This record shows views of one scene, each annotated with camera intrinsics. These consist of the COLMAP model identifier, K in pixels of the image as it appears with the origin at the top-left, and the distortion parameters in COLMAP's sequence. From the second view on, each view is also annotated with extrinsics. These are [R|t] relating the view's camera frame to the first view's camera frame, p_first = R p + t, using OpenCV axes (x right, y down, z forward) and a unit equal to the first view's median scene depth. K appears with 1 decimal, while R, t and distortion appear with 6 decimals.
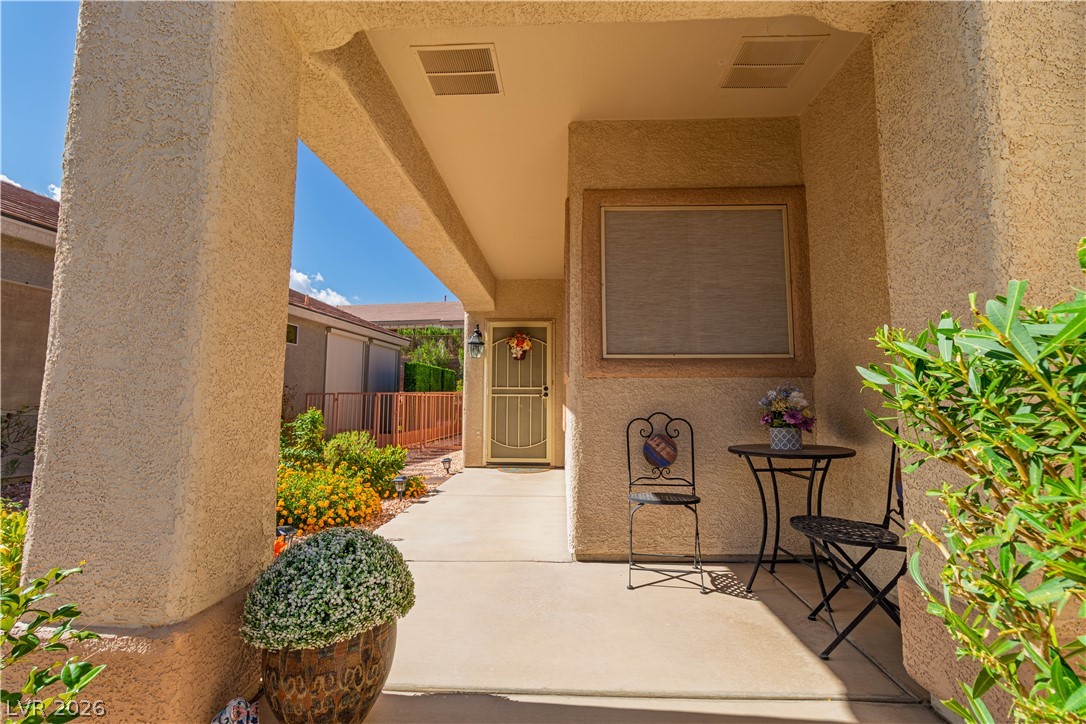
lens RADIAL K [[499.6, 0, 546.8], [0, 499.6, 356.5], [0, 0, 1]] dist [0.001938, 0.000042]
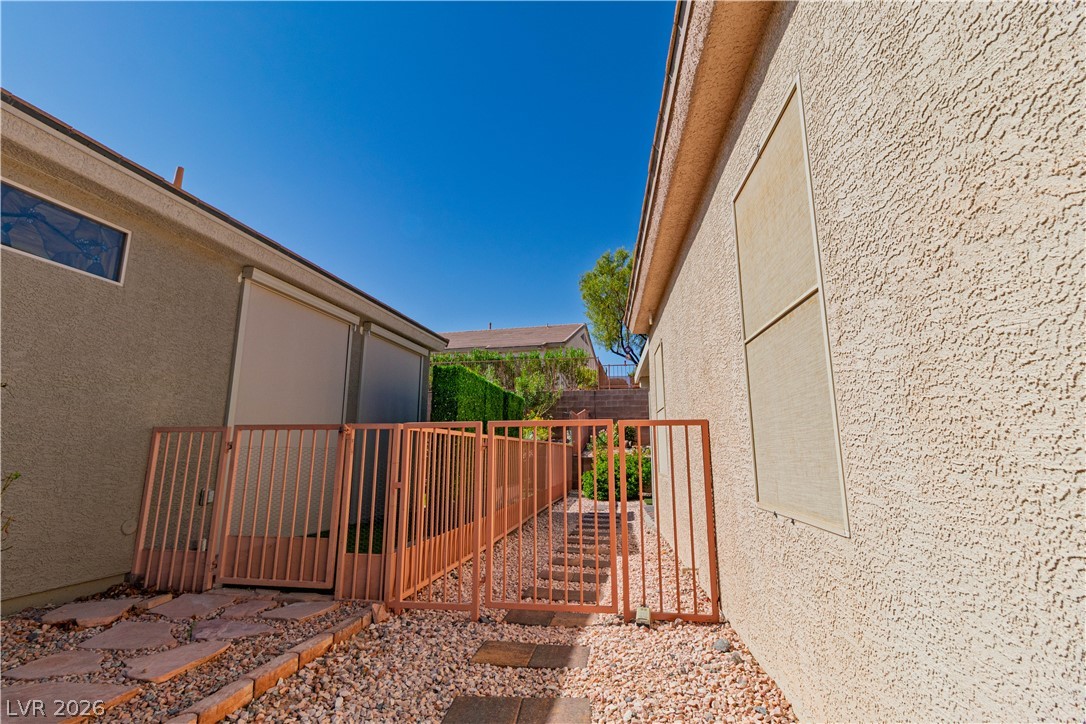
lens RADIAL K [[503.6, 0, 544.0], [0, 503.6, 354.3], [0, 0, 1]] dist [0.000878, 0.000422]
pose [[0.996859, -0.014097, -0.077937, -0.151663], [0.005765, 0.994338, -0.106107, 0.052942], [0.078992, 0.105325, 0.991296, 0.566402]]
